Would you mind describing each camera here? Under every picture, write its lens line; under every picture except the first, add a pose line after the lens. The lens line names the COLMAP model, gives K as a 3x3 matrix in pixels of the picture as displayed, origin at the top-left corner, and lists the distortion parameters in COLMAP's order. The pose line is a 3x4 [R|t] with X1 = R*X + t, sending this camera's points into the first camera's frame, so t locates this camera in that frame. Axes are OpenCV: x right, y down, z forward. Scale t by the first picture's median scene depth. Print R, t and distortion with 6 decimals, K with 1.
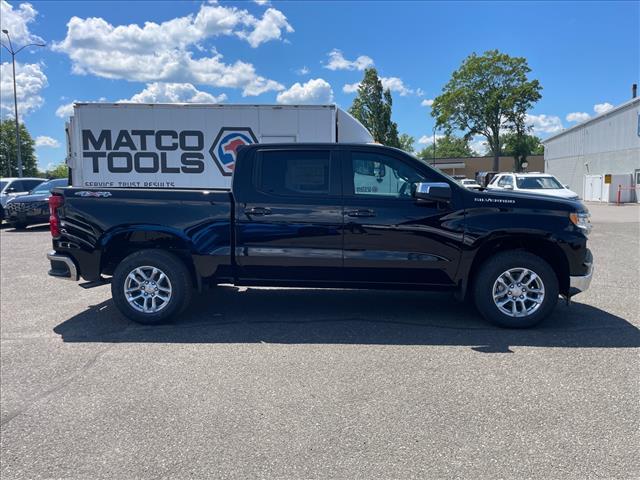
lens RADIAL K [[492.1, 0, 320.0], [0, 492.1, 240.0], [0, 0, 1]] dist [0.091397, -0.124337]
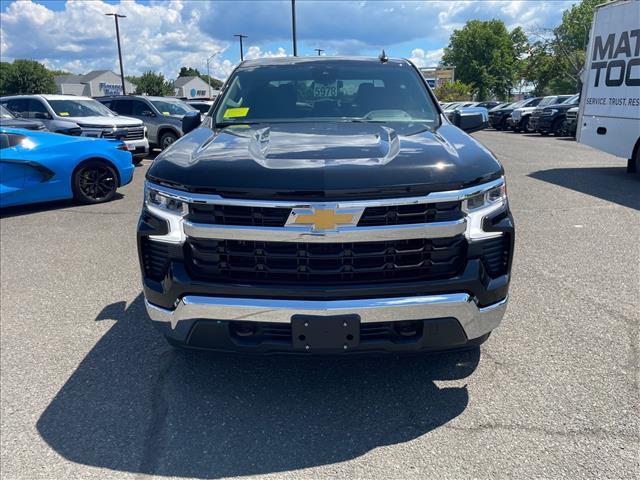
lens RADIAL K [[492.1, 0, 320.0], [0, 492.1, 240.0], [0, 0, 1]] dist [0.091397, -0.124337]
pose [[0.052588, 0.275926, -0.959739, 0.435889], [-0.108067, 0.956997, 0.269216, -0.063105], [0.992752, 0.089559, 0.080145, 0.479756]]
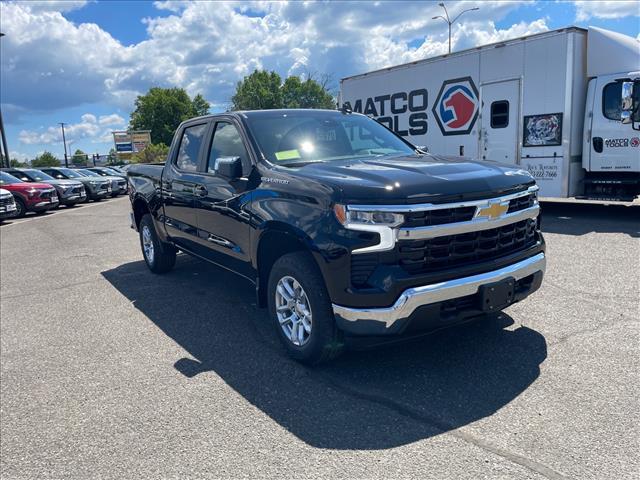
lens RADIAL K [[492.1, 0, 320.0], [0, 492.1, 240.0], [0, 0, 1]] dist [0.091397, -0.124337]
pose [[0.608419, 0.109804, -0.785983, 0.409331], [-0.037846, 0.993270, 0.109466, -0.030221], [0.792713, -0.036855, 0.608480, 0.256305]]
